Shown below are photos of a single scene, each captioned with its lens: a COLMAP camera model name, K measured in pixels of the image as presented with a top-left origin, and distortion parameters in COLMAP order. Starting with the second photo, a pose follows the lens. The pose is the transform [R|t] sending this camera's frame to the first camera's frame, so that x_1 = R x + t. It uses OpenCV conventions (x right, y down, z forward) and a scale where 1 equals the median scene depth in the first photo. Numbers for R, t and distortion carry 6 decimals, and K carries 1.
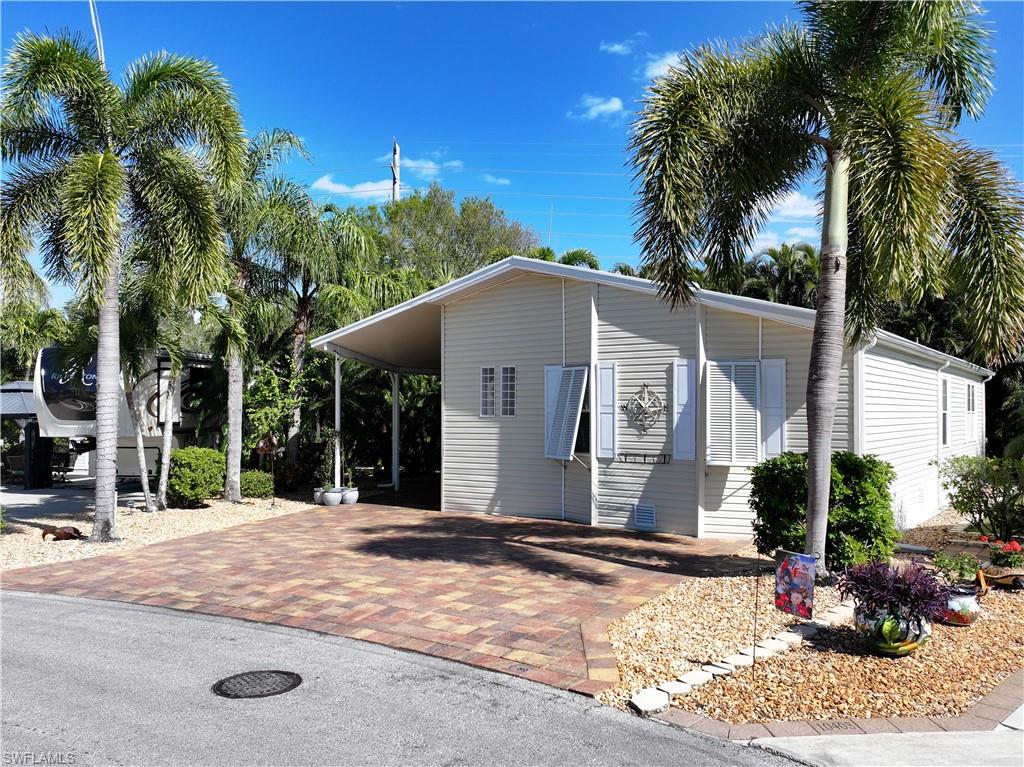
lens RADIAL K [[832.3, 0, 513.7], [0, 832.3, 388.2], [0, 0, 1]] dist [0.011921, -0.007831]
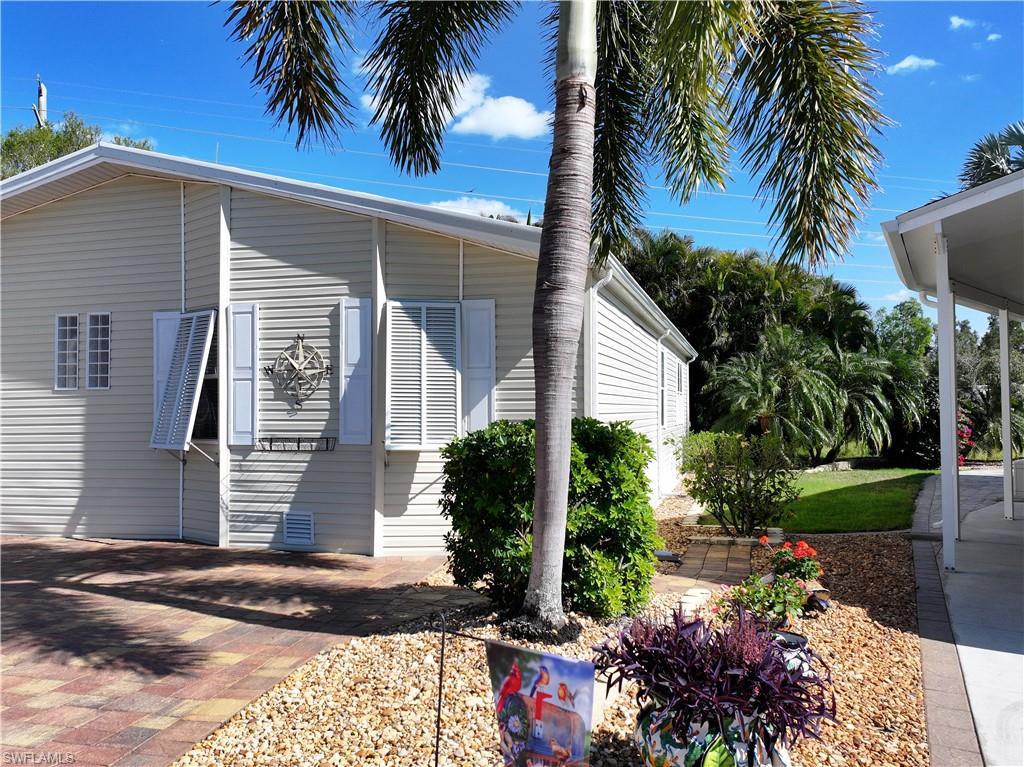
lens RADIAL K [[832.3, 0, 513.7], [0, 832.3, 388.2], [0, 0, 1]] dist [0.011921, -0.007831]
pose [[0.941124, 0.000674, 0.338061, 0.096176], [-0.000676, 1.000000, -0.000112, 0.039813], [-0.338061, -0.000124, 0.941124, 0.310203]]
